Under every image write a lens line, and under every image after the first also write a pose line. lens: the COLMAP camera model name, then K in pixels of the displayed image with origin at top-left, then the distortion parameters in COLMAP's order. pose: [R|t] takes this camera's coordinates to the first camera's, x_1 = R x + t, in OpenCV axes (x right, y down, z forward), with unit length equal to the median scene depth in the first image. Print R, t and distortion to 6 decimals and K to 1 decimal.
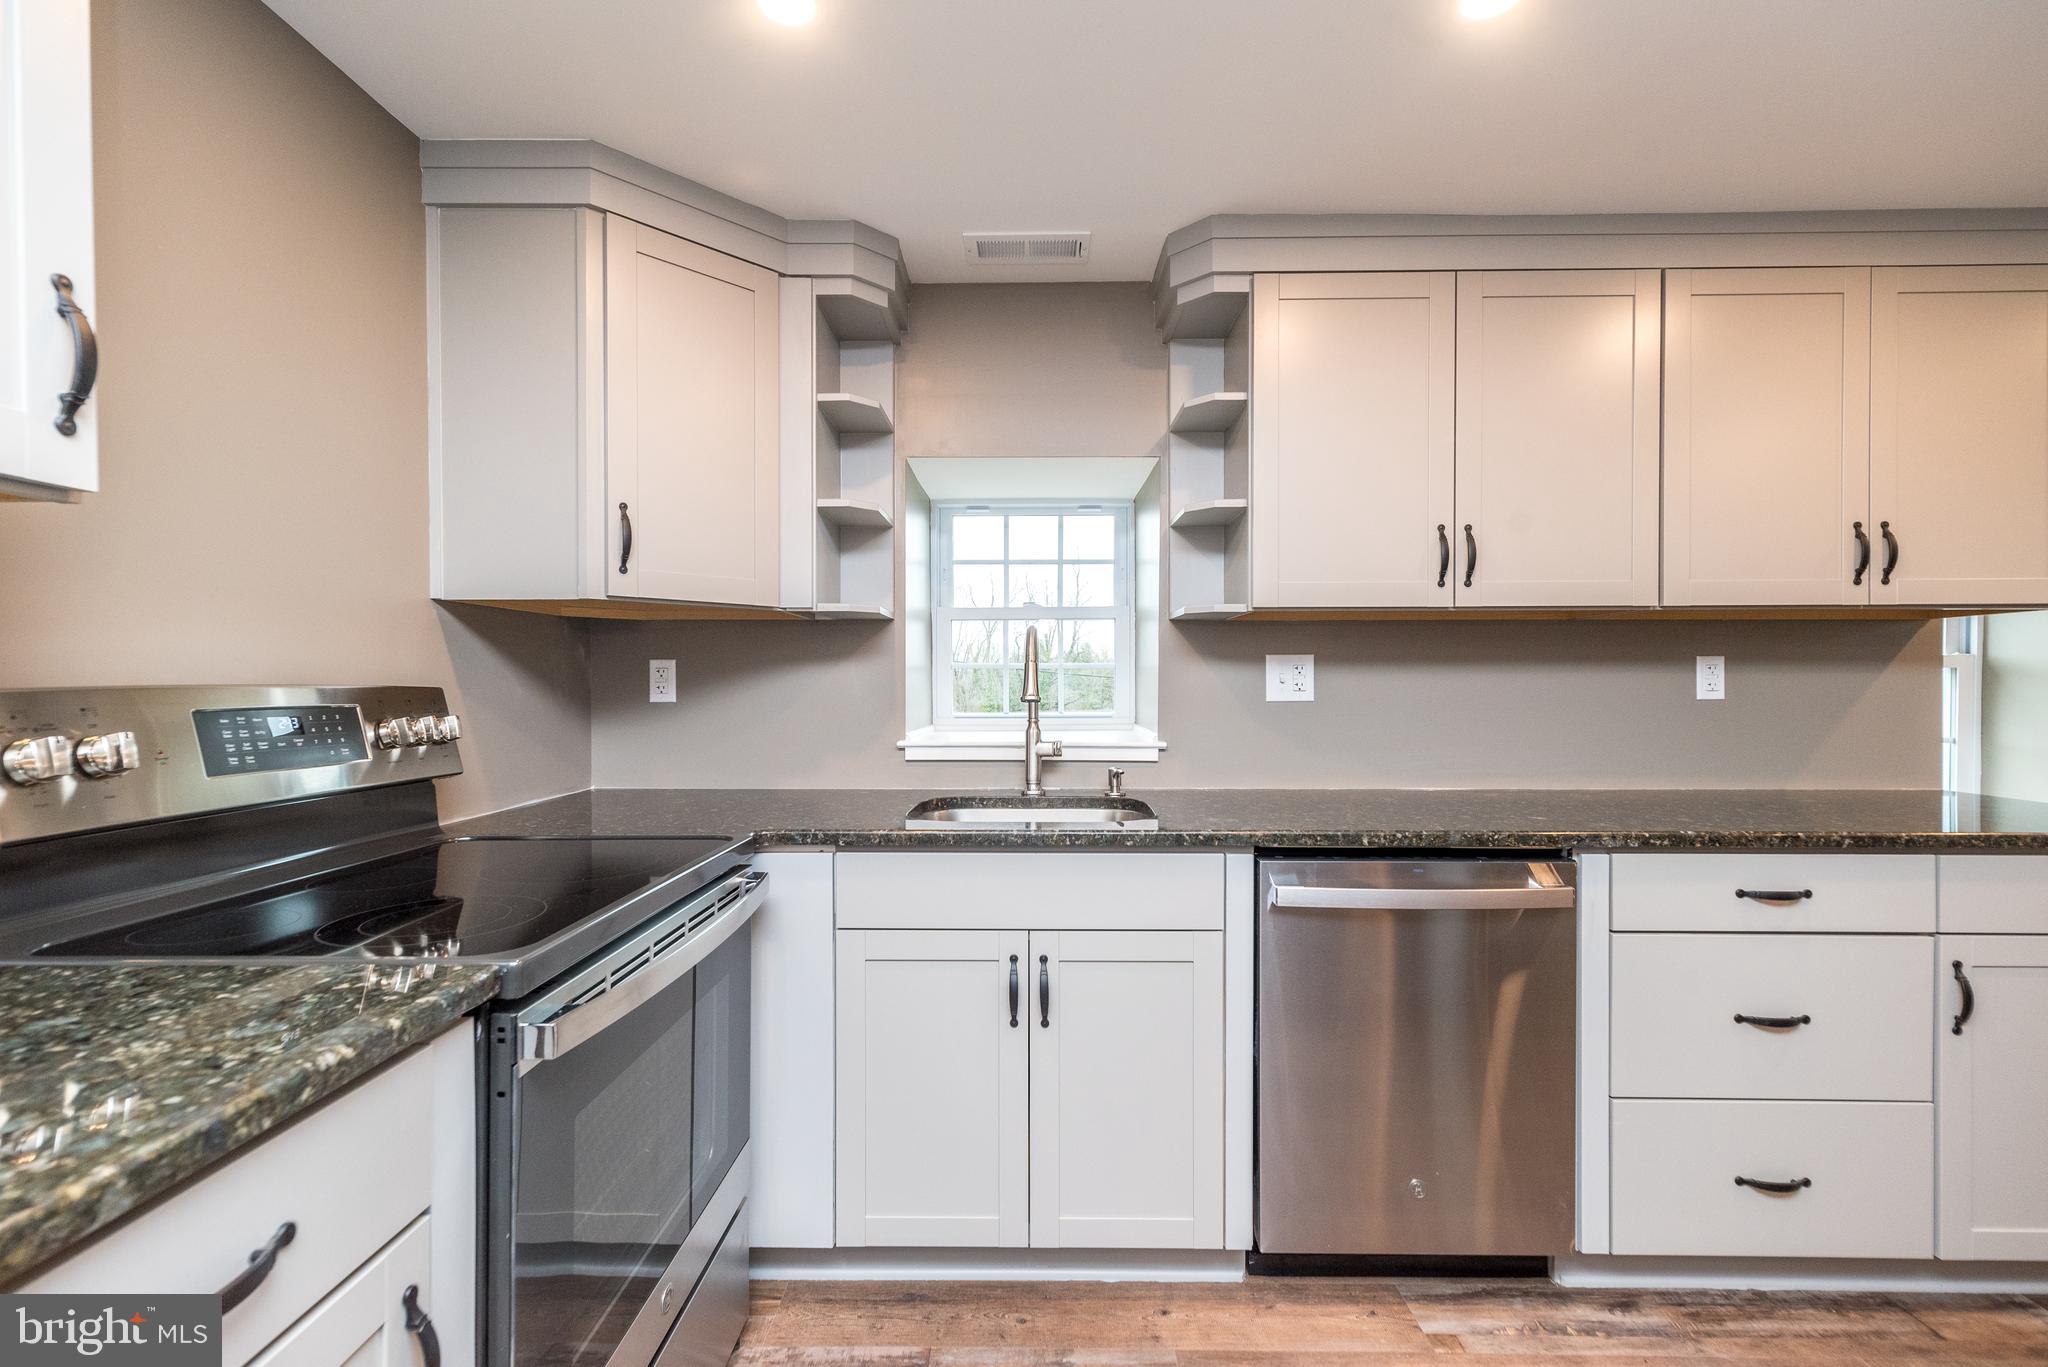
lens RADIAL K [[886.0, 0, 1027.0], [0, 886.0, 690.0], [0, 0, 1]] dist [0.008237, 0.000180]
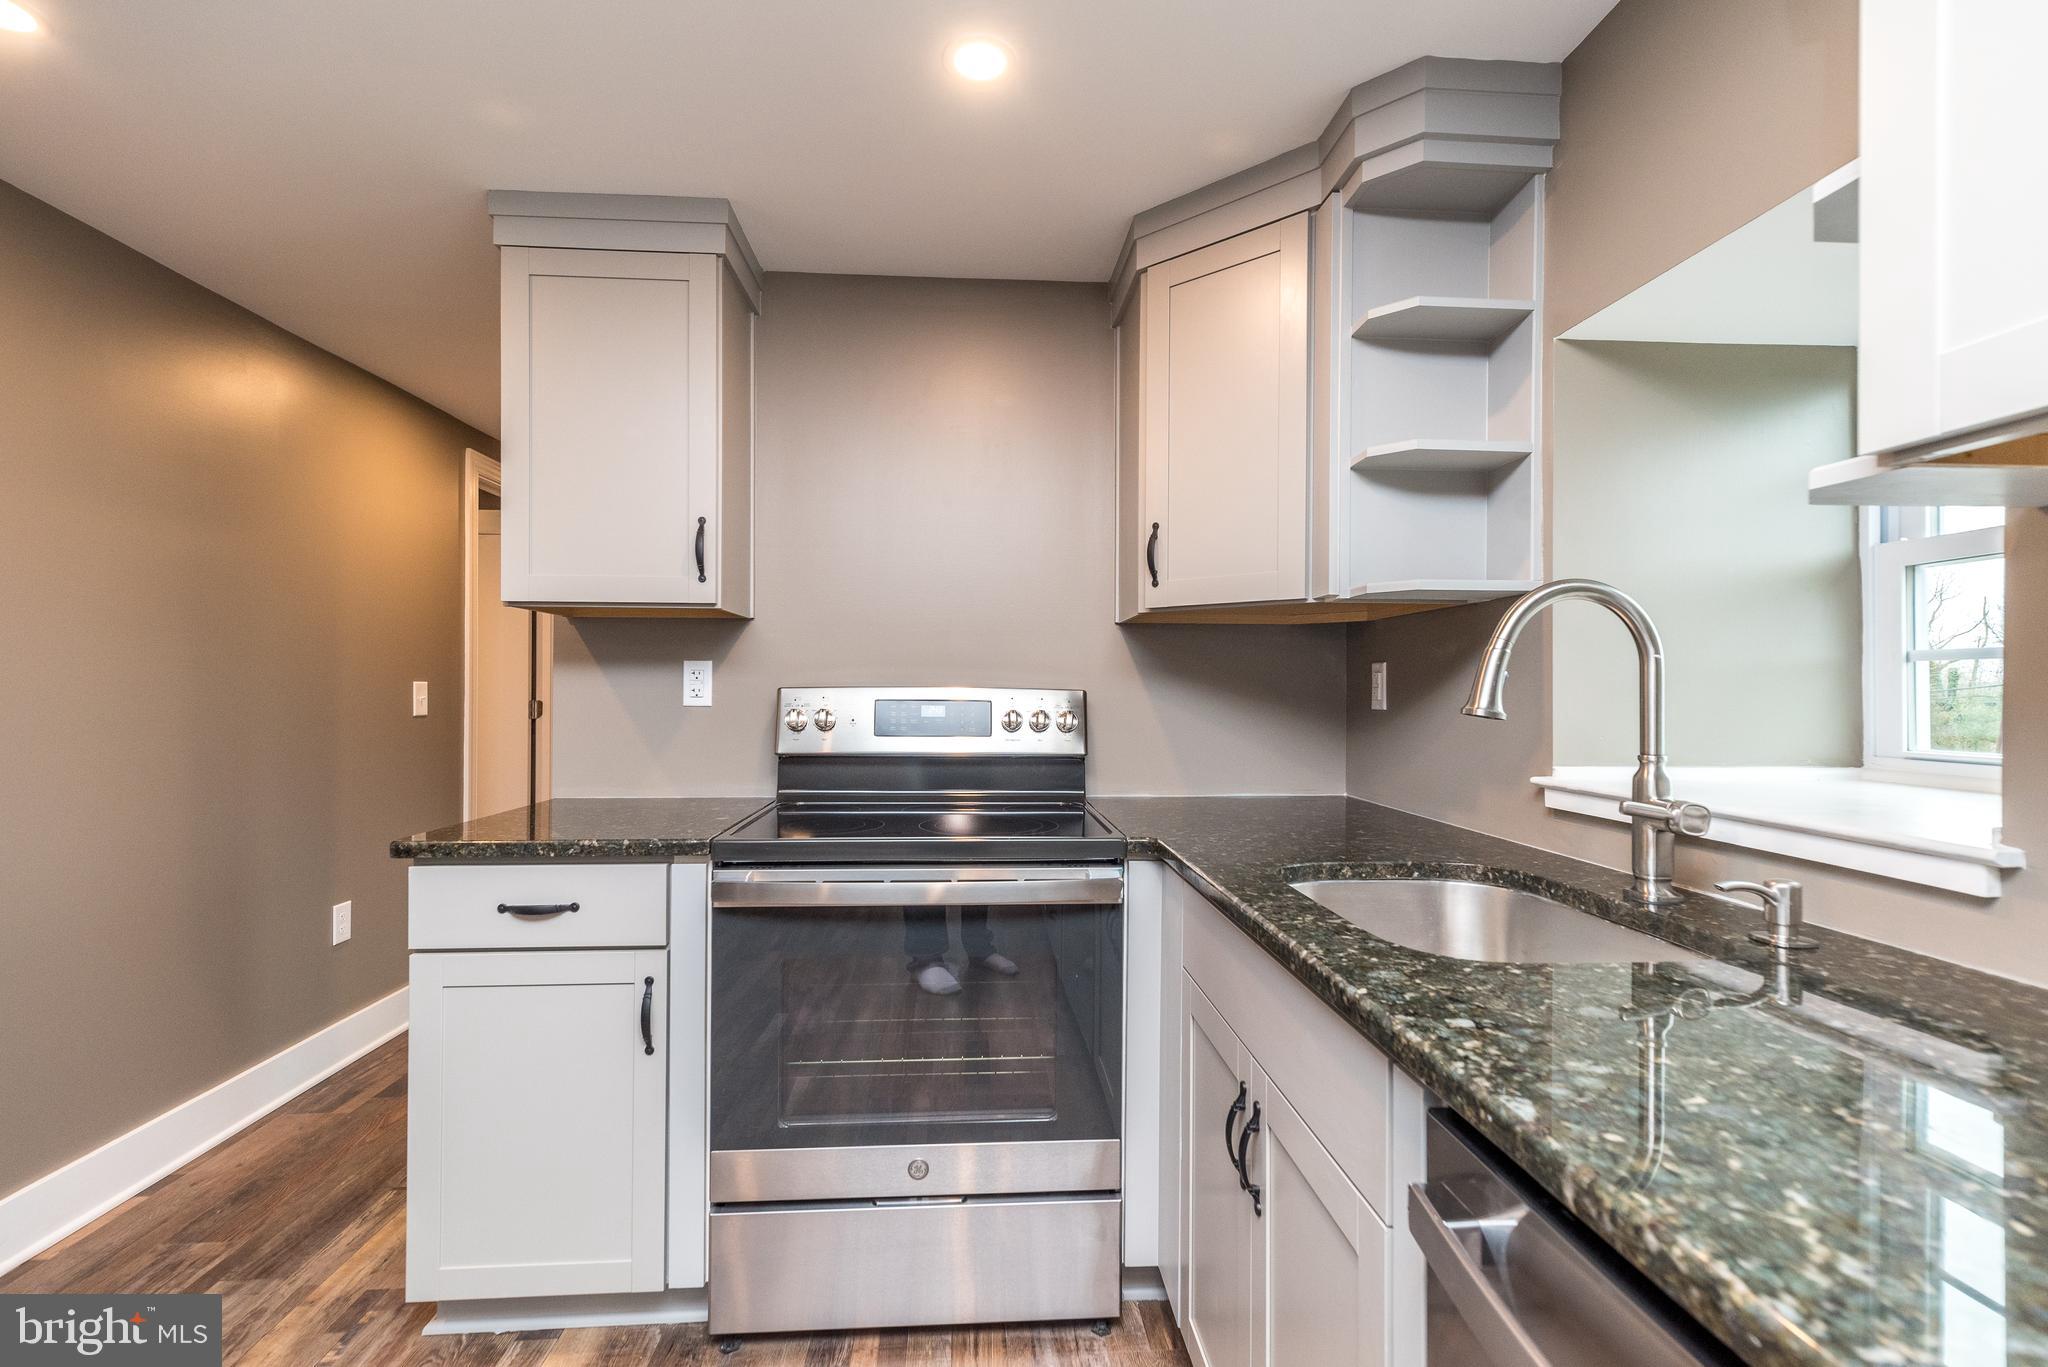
lens RADIAL K [[886.5, 0, 1036.9], [0, 886.5, 690.0], [0, 0, 1]] dist [0.007126, -0.000146]
pose [[0.077807, -0.000262, -0.996968, 0.557598], [-0.013896, 0.999903, -0.001347, -0.000259], [0.996872, 0.013959, 0.077795, 0.676655]]
